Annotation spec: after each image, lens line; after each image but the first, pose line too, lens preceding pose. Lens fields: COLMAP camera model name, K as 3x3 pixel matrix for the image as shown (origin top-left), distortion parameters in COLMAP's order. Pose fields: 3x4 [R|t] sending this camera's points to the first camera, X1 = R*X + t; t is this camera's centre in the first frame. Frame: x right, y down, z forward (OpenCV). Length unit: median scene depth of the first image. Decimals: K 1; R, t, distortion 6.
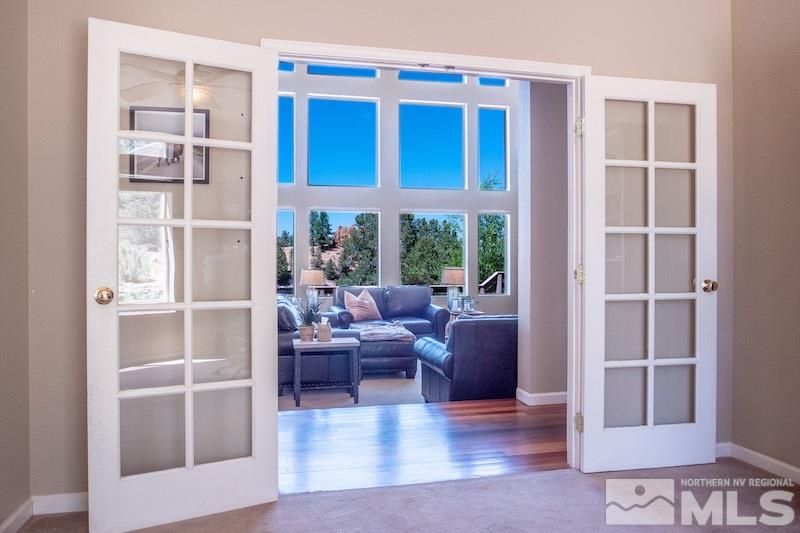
lens RADIAL K [[606.4, 0, 401.3], [0, 606.4, 266.4], [0, 0, 1]] dist [-0.041612, -0.005925]
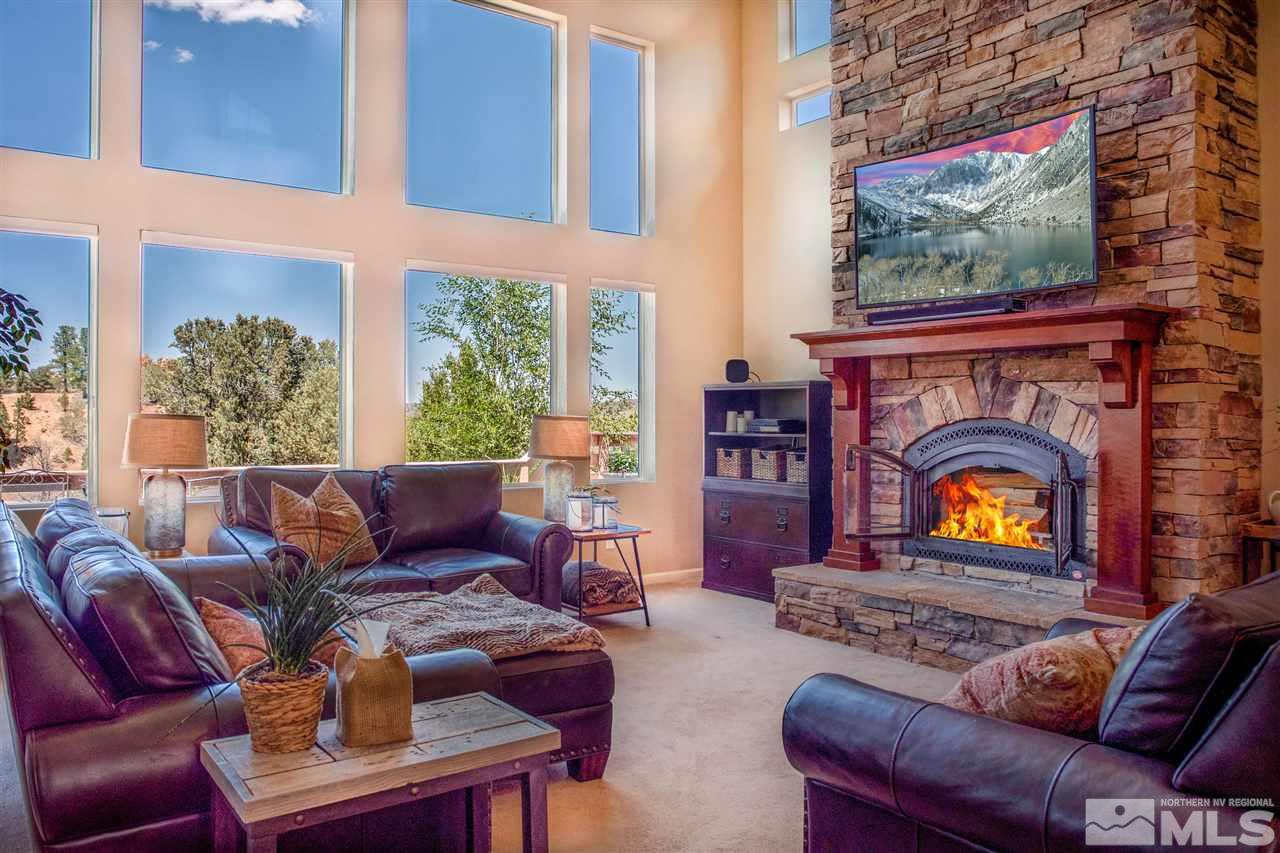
lens RADIAL K [[970.3, 0, 638.6], [0, 970.3, 421.1], [0, 0, 1]] dist [-0.041612, -0.005925]
pose [[0.921487, 0.002461, 0.388402, -0.032836], [0.001367, 0.999953, -0.009580, 0.003749], [-0.388407, 0.009359, 0.921440, 0.127765]]
